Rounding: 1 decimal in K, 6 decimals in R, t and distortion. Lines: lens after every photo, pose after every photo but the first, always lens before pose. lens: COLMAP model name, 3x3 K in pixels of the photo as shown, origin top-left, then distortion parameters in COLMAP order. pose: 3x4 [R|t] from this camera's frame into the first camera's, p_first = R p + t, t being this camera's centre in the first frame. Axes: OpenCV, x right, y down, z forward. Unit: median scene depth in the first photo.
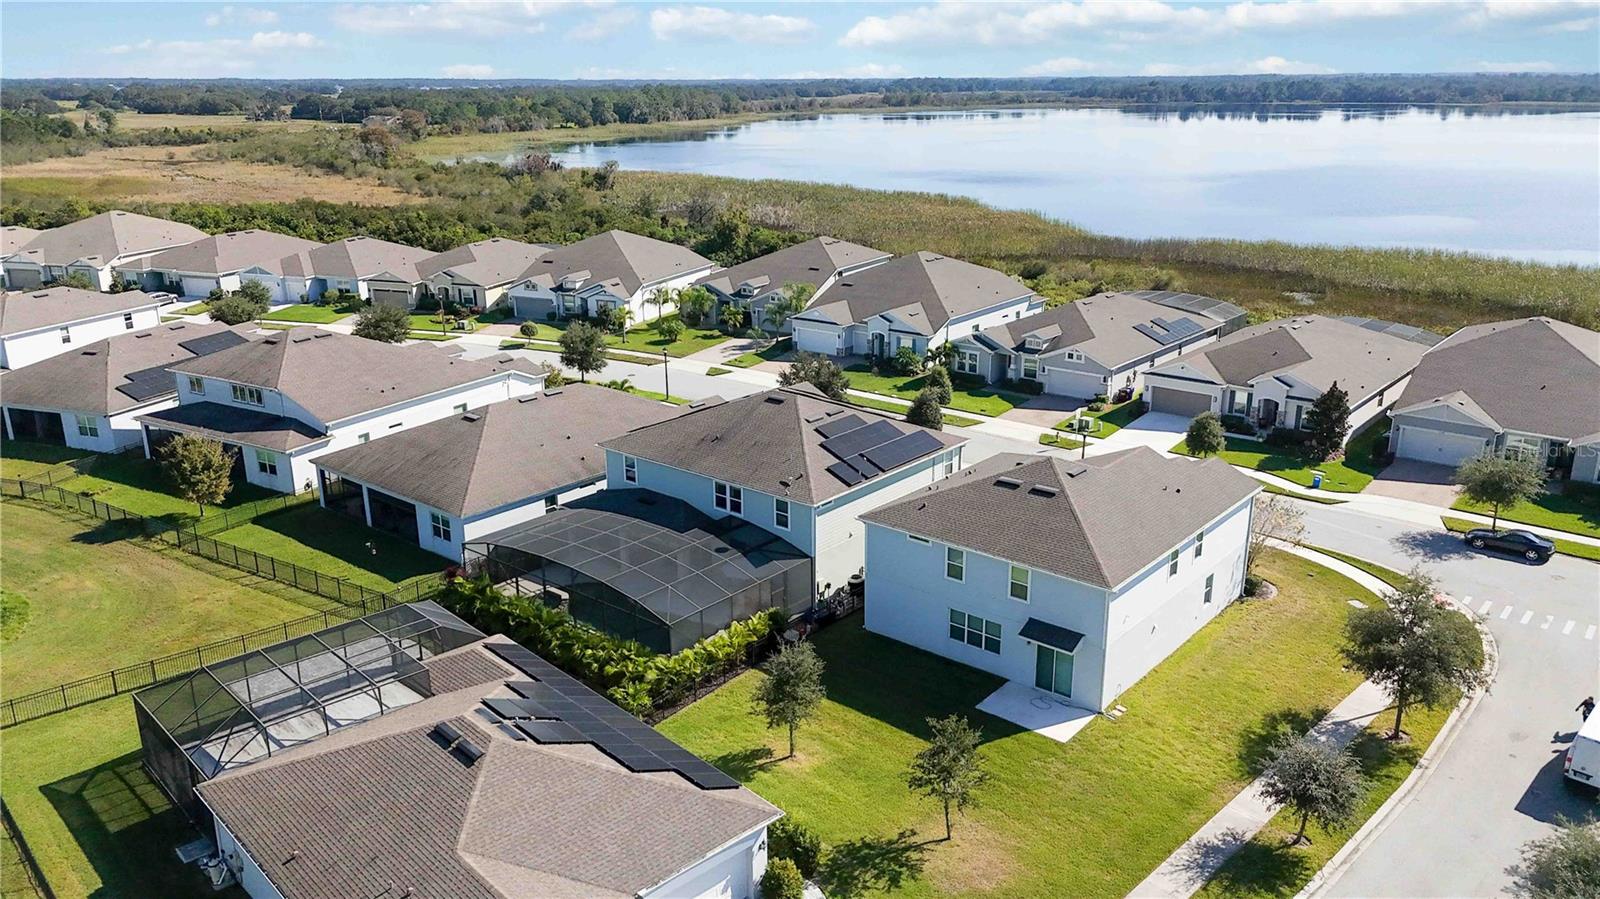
lens RADIAL K [[1170.1, 0, 804.0], [0, 1170.1, 452.0], [0, 0, 1]] dist [0.070661, -0.066808]
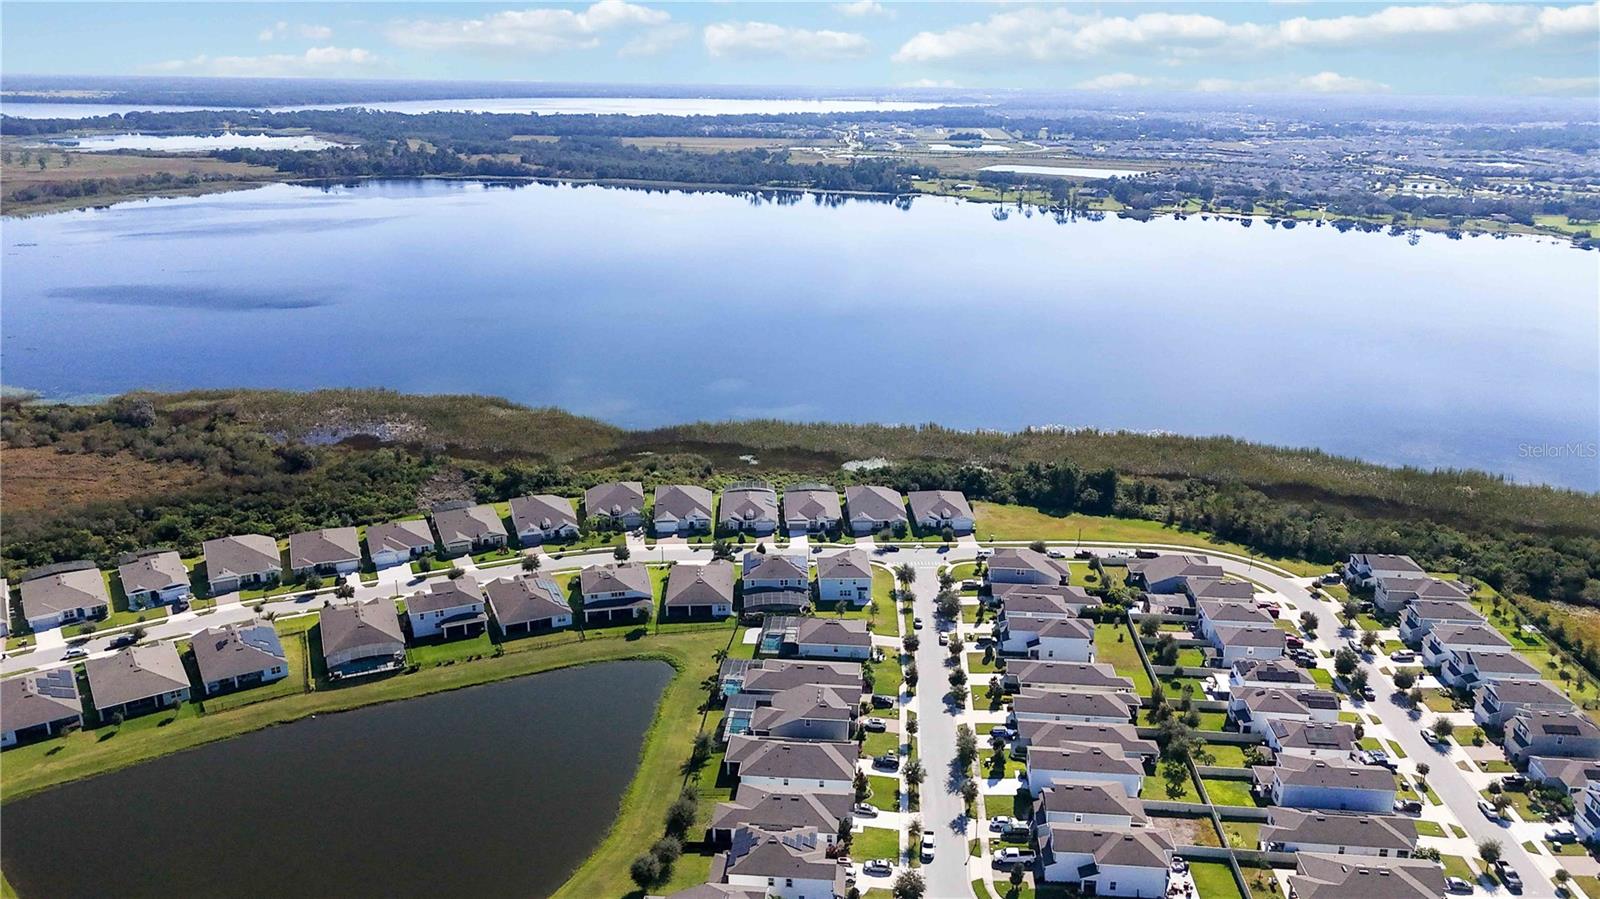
lens RADIAL K [[1160.0, 0, 800.0], [0, 1160.0, 449.5], [0, 0, 1]] dist [0.126352, -0.196680]
pose [[0.740557, -0.193040, 0.643670, -1.831229], [0.191634, 0.978744, 0.073052, -0.509758], [-0.644090, 0.069250, 0.761808, -1.646306]]
